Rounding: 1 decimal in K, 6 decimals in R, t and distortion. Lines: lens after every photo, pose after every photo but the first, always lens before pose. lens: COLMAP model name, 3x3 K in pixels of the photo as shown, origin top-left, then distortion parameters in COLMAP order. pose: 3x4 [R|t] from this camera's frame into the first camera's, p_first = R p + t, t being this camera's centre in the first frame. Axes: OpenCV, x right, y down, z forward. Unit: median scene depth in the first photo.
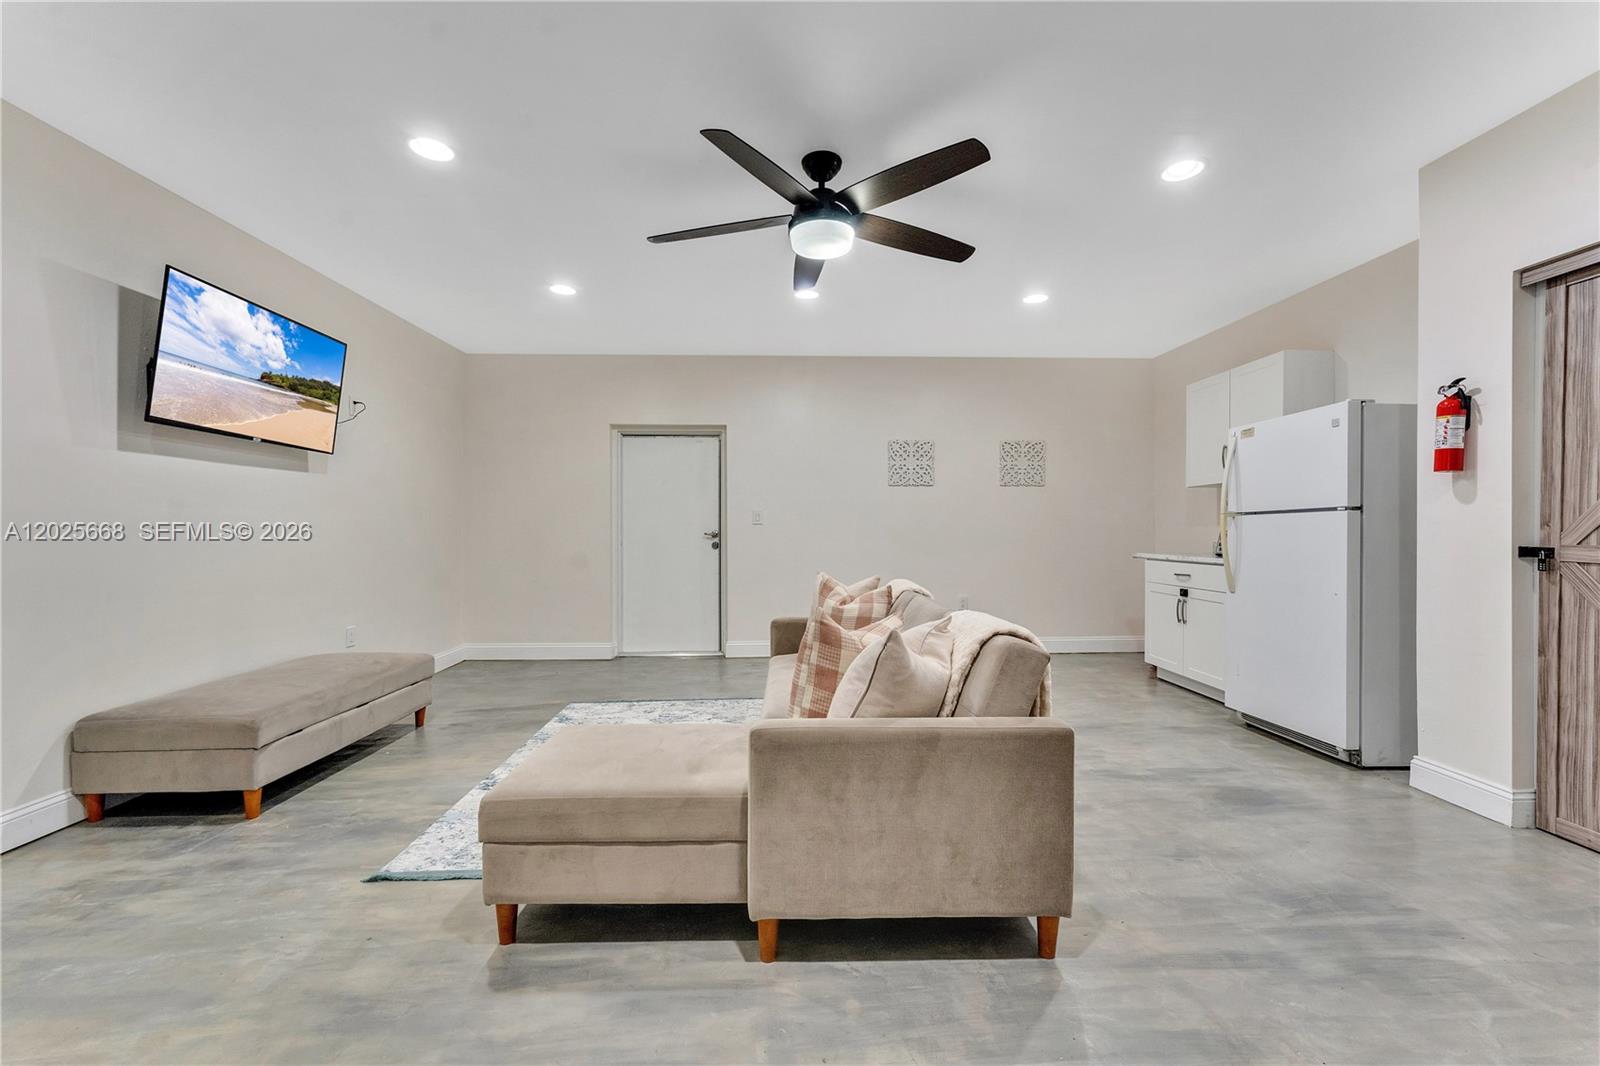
lens RADIAL K [[653.9, 0, 800.0], [0, 653.9, 533.0], [0, 0, 1]] dist [-0.000015, 0.000243]
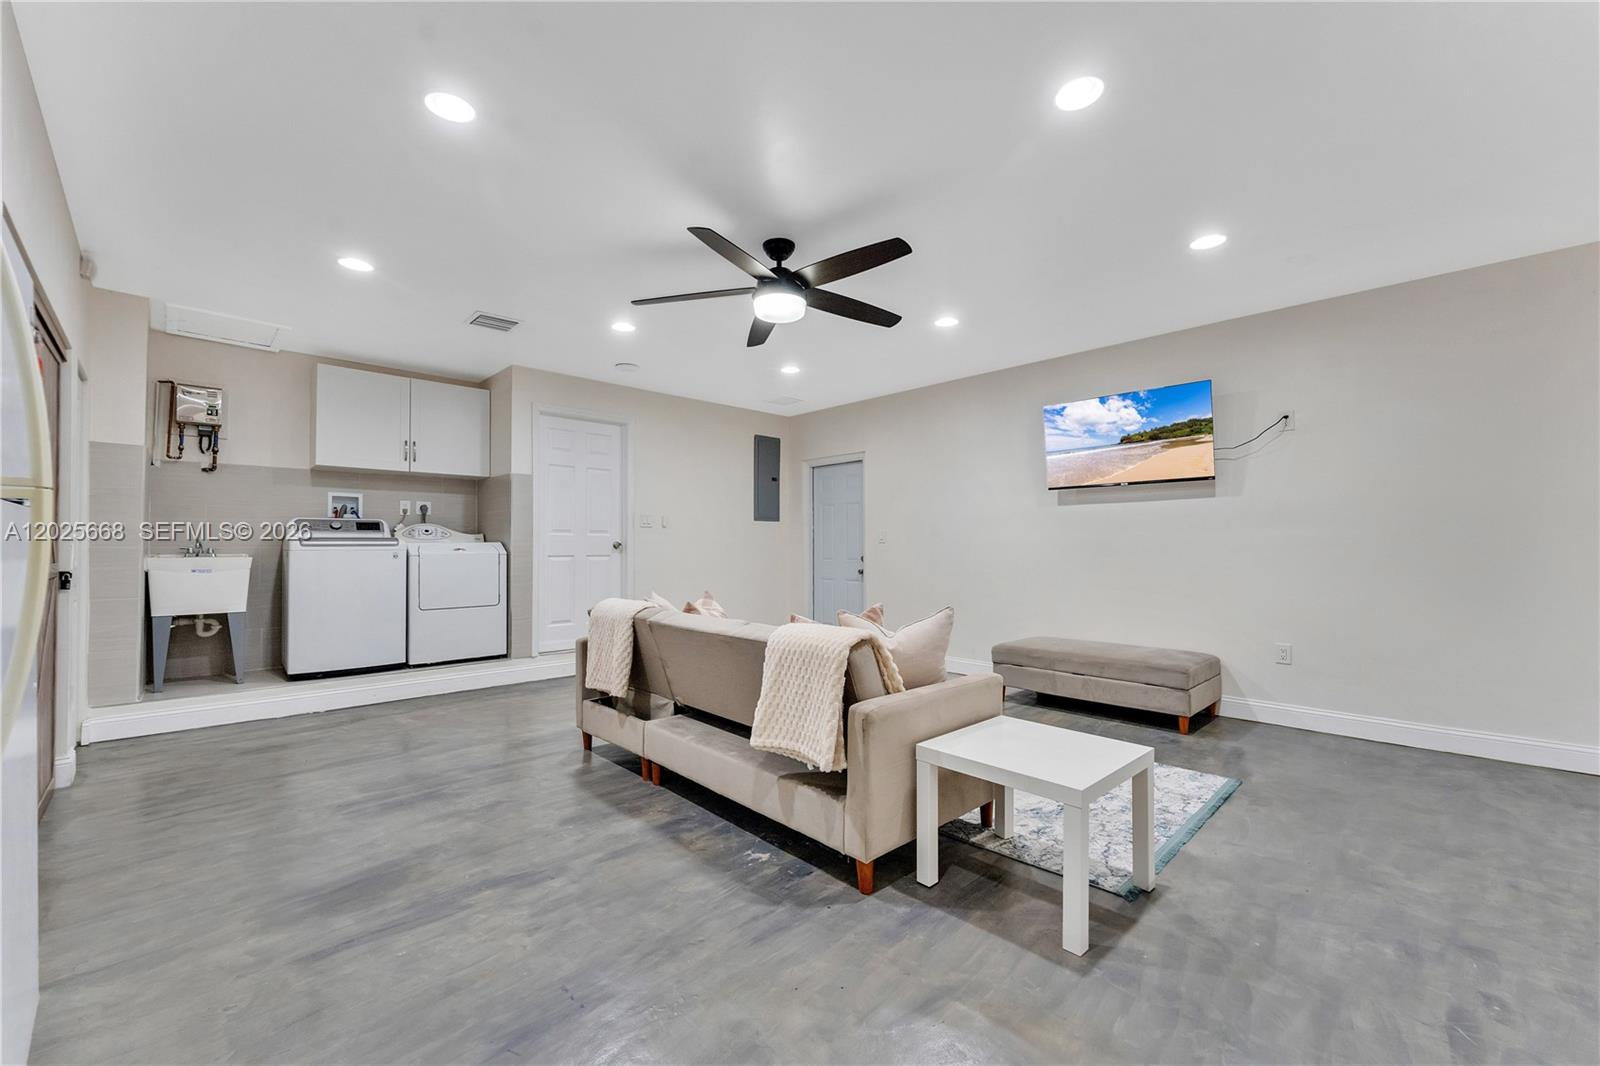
lens RADIAL K [[675.3, 0, 776.9], [0, 675.3, 539.0], [0, 0, 1]] dist [-0.000905, -0.000166]
pose [[-0.770115, -0.012653, -0.637780, 0.745722], [0.000092, 0.999801, -0.019947, 0.007599], [0.637905, -0.015420, -0.769960, 1.758243]]
